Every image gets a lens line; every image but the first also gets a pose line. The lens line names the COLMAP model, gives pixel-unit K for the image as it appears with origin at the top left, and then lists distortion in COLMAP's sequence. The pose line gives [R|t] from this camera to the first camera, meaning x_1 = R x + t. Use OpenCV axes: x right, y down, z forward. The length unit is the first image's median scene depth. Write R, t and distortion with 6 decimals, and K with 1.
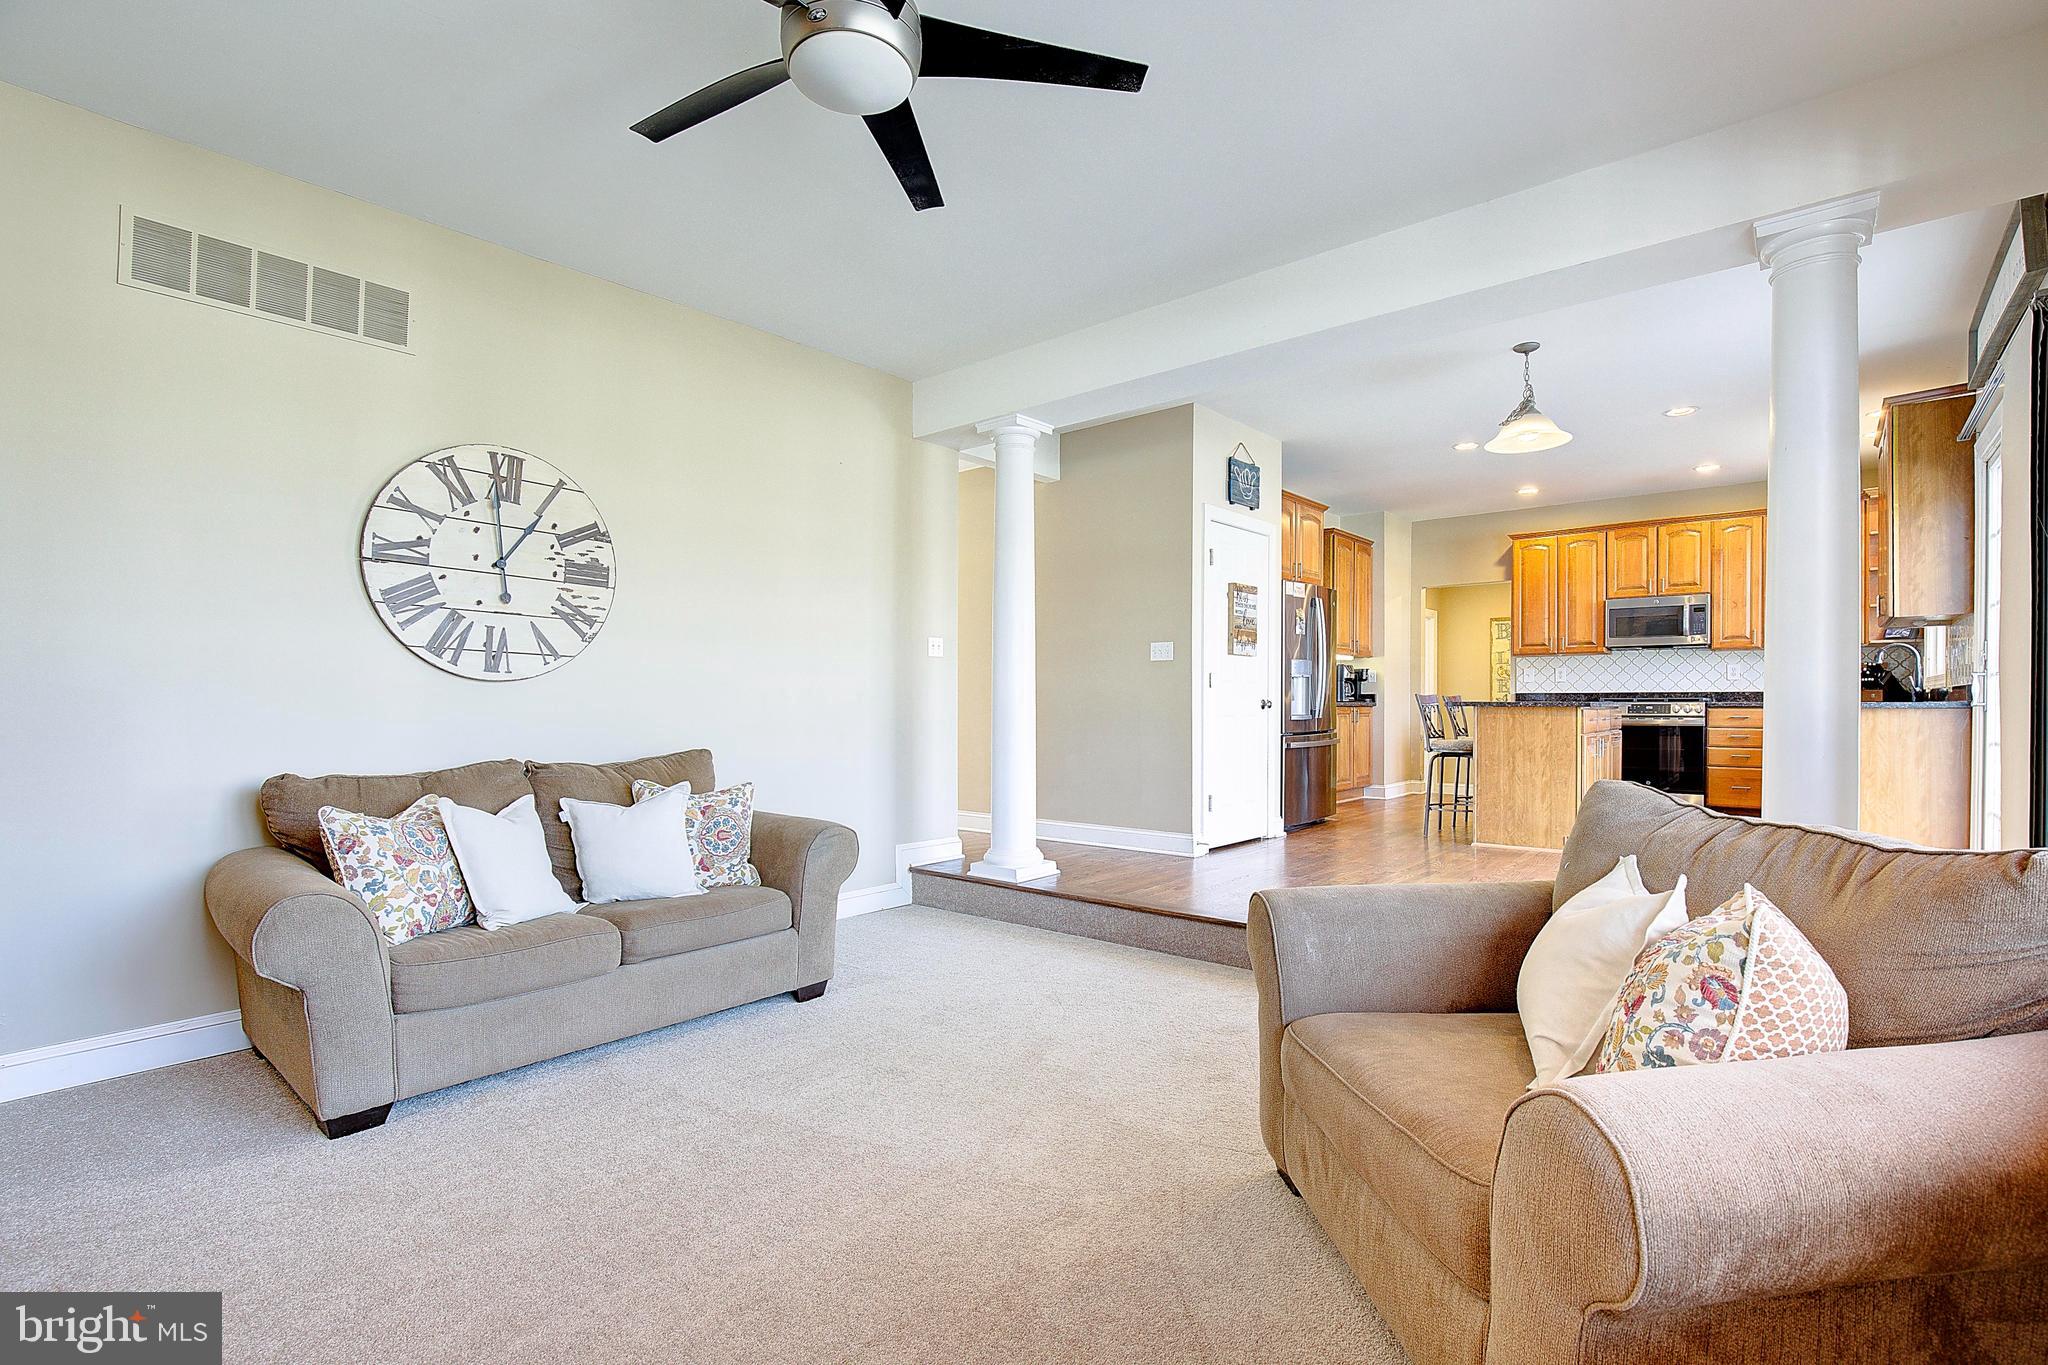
lens RADIAL K [[936.2, 0, 1024.4], [0, 936.2, 692.0], [0, 0, 1]] dist [-0.011952, 0.000227]
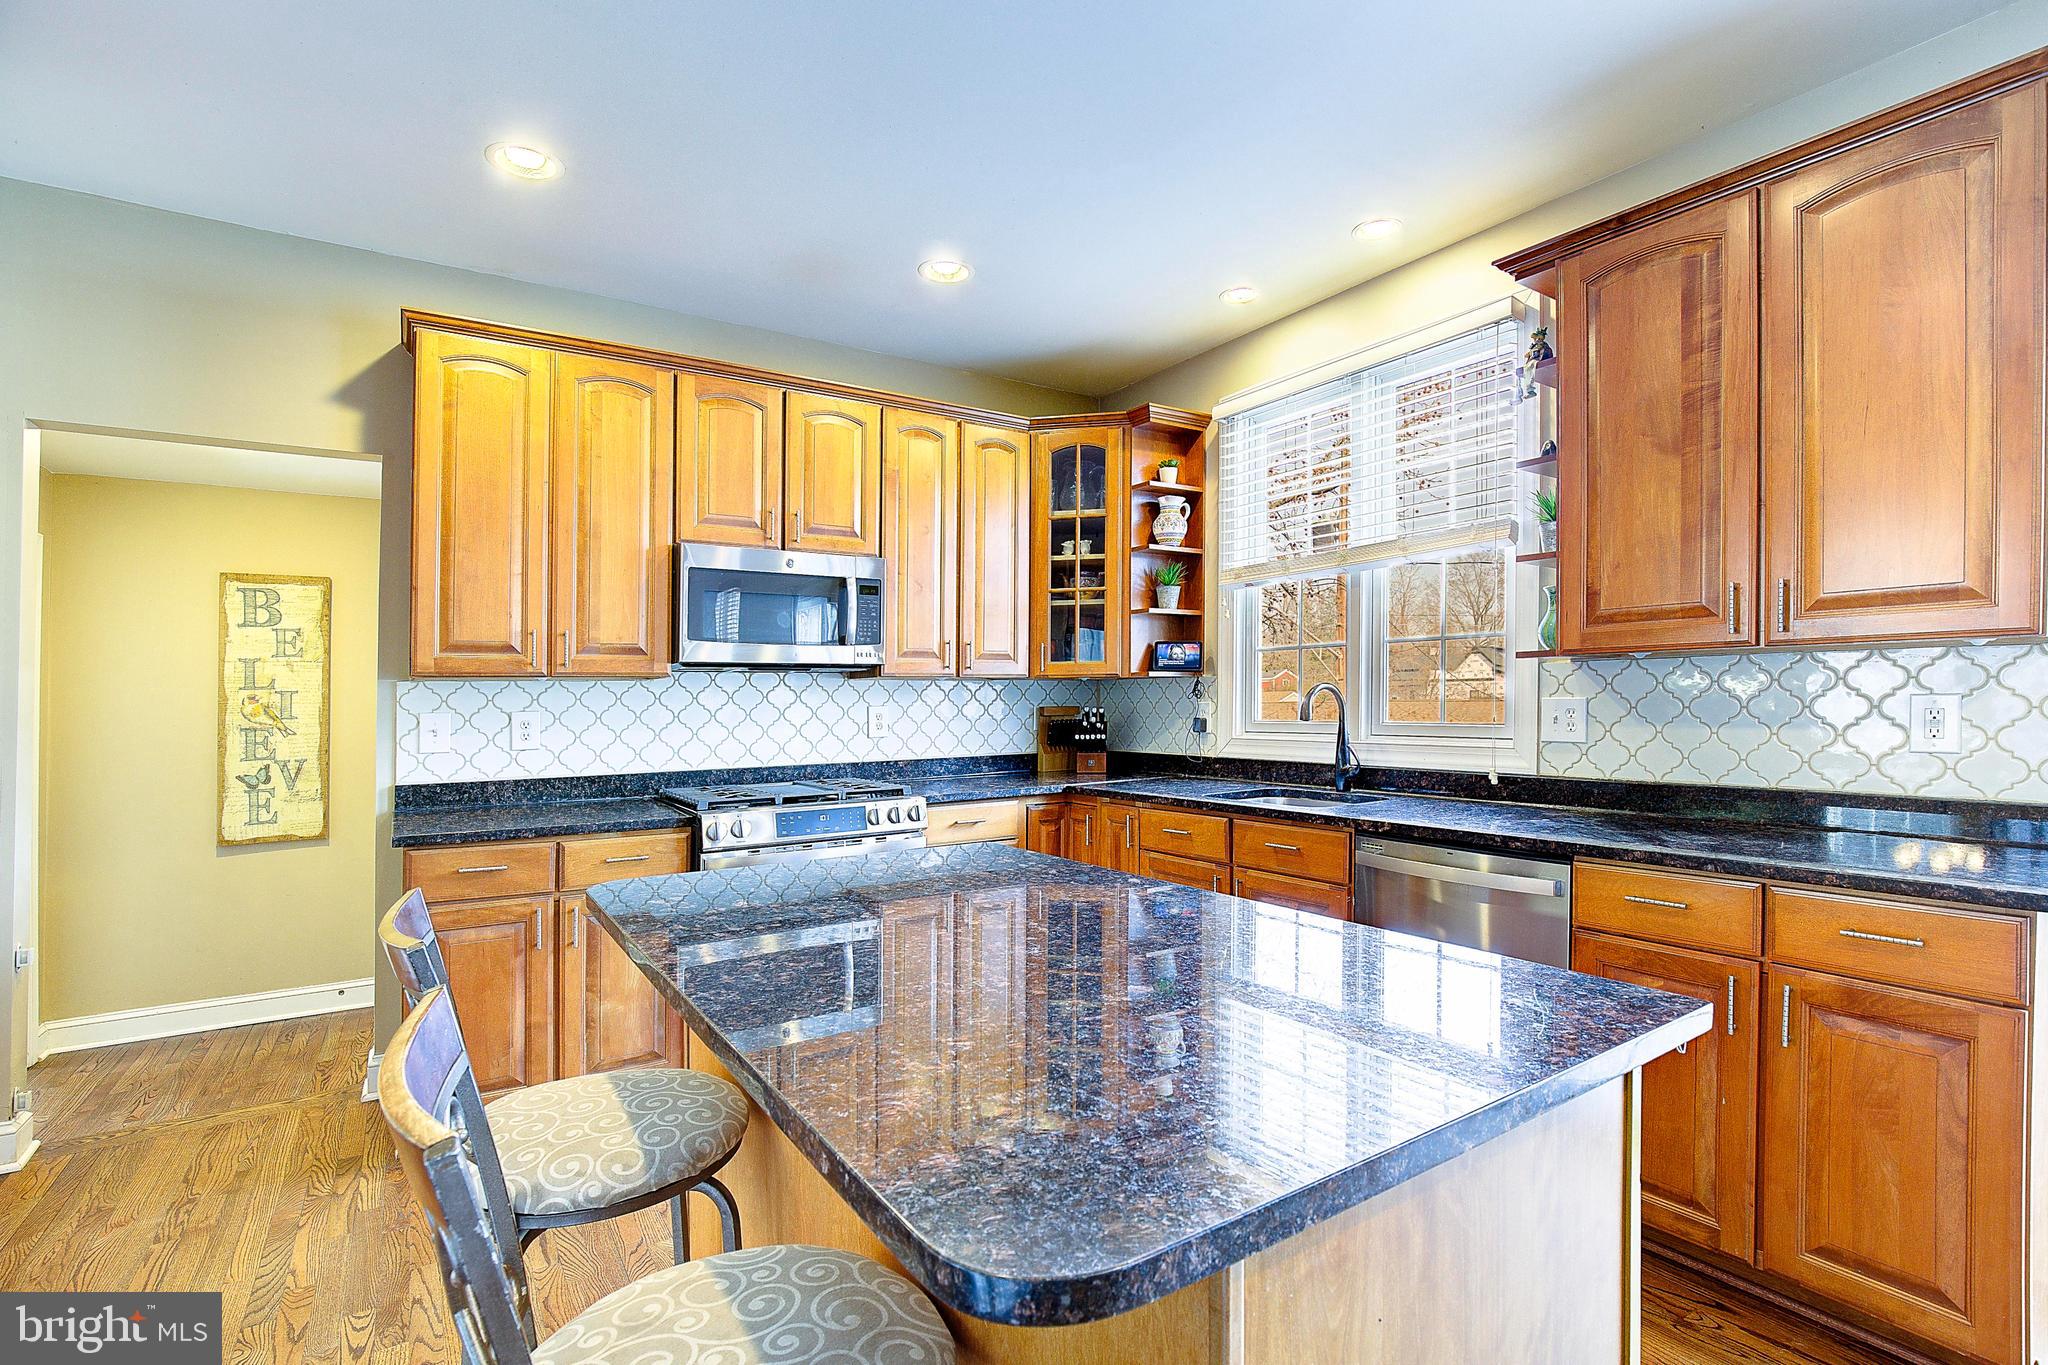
lens RADIAL K [[936.2, 0, 1035.8], [0, 936.2, 702.2], [0, 0, 1]] dist [-0.011952, 0.000227]
pose [[0.277326, -0.005581, 0.960760, 0.285549], [0.006732, 0.999970, 0.003865, -0.032275], [-0.960752, 0.005396, 0.277355, 0.745653]]
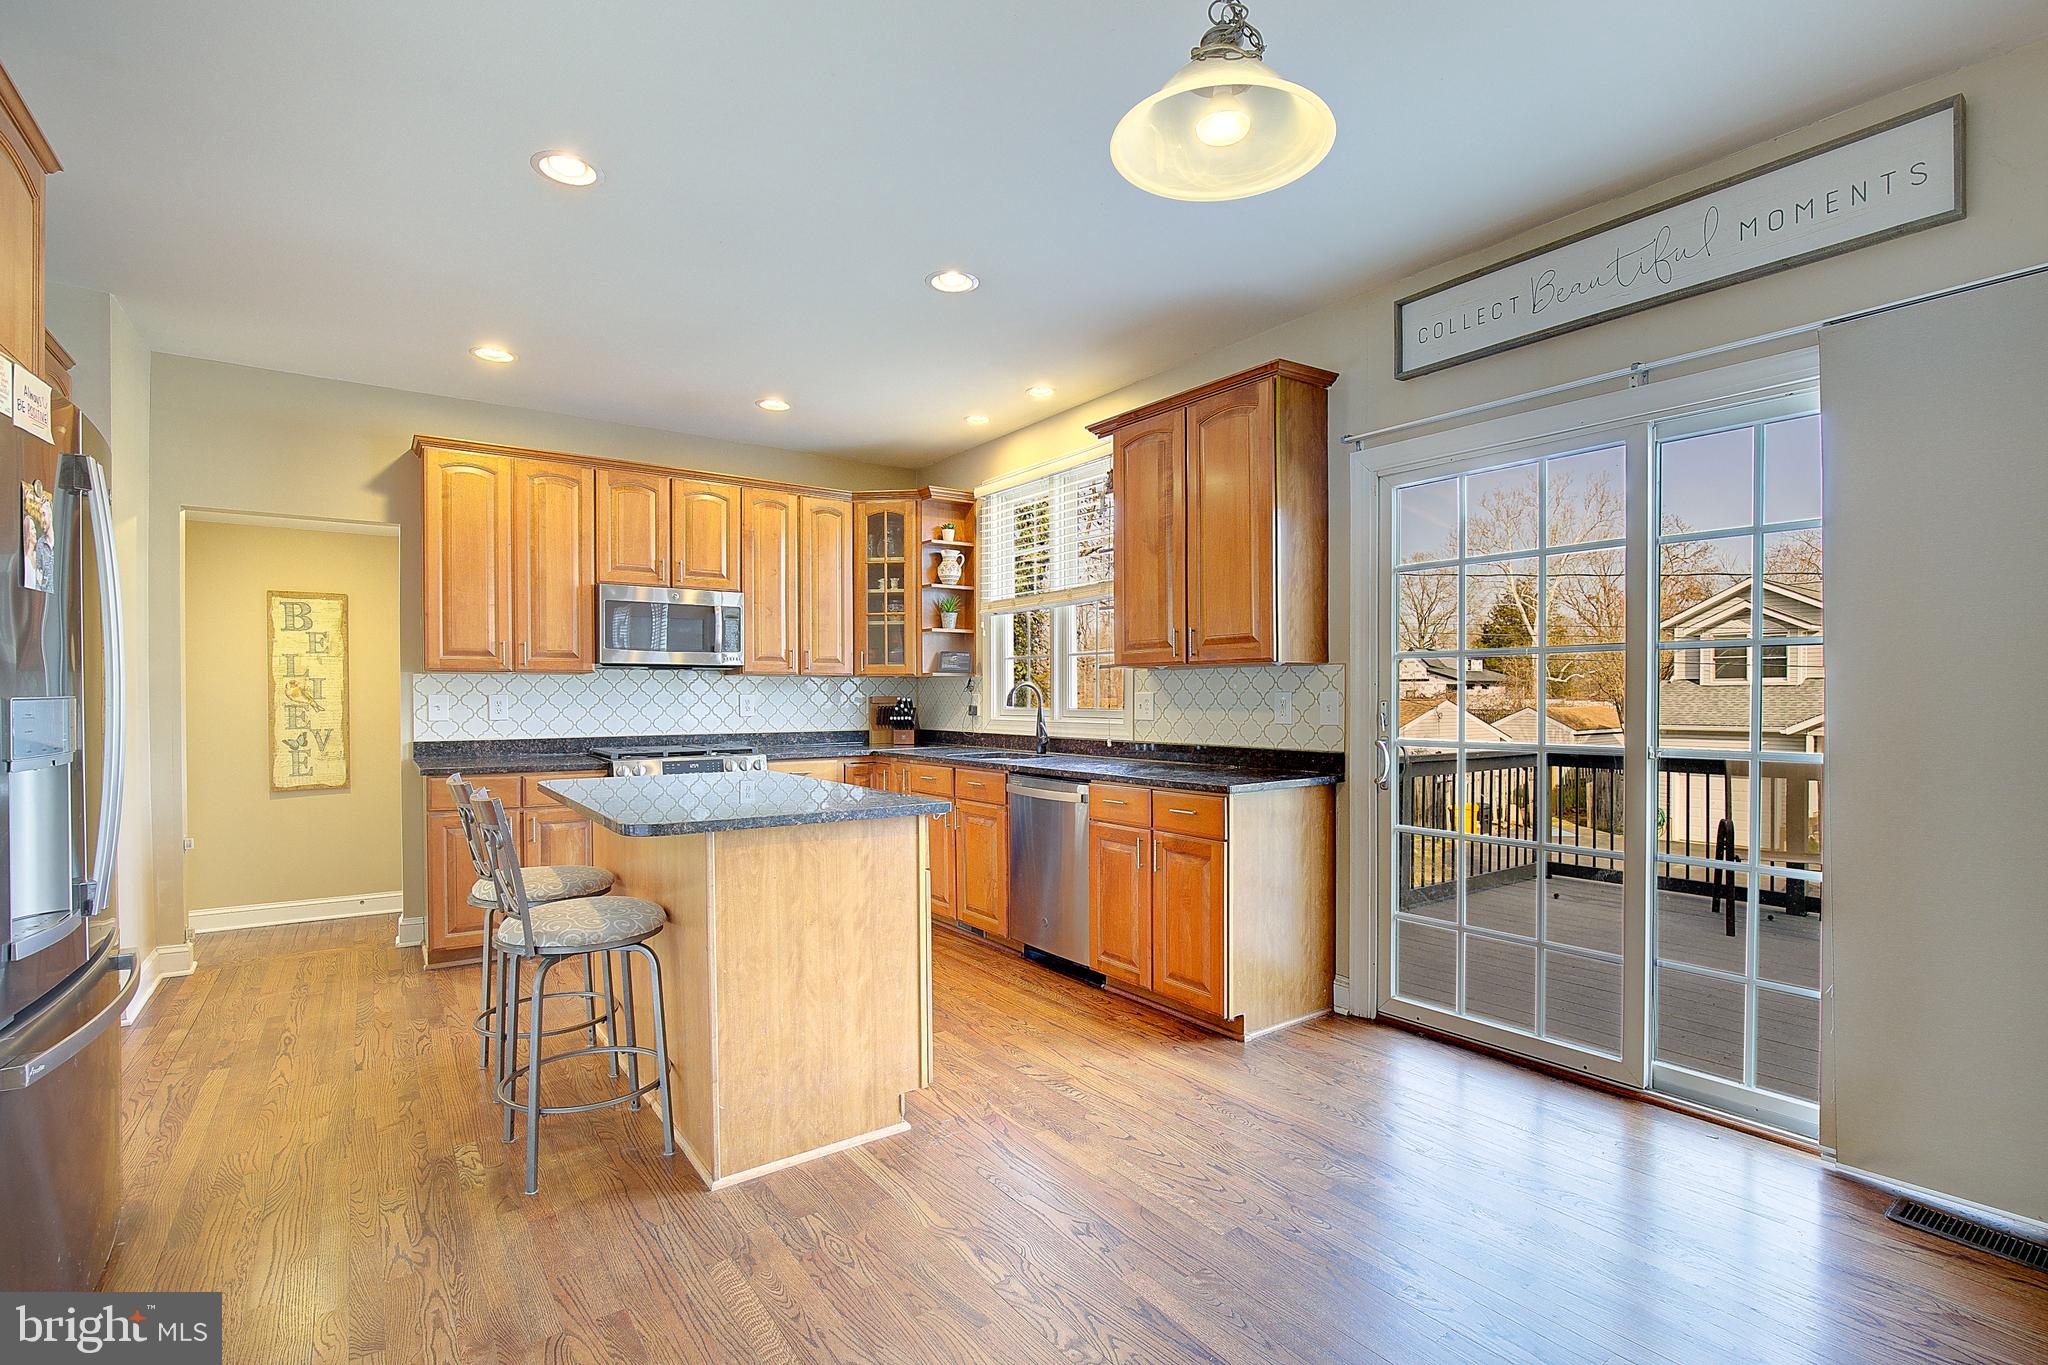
lens RADIAL K [[936.2, 0, 1013.3], [0, 936.2, 750.1], [0, 0, 1]] dist [-0.011952, 0.000227]
pose [[0.264726, -0.056484, 0.962668, 0.111730], [-0.005942, 0.998169, 0.060201, -0.030447], [-0.964305, -0.021657, 0.263905, 0.582990]]
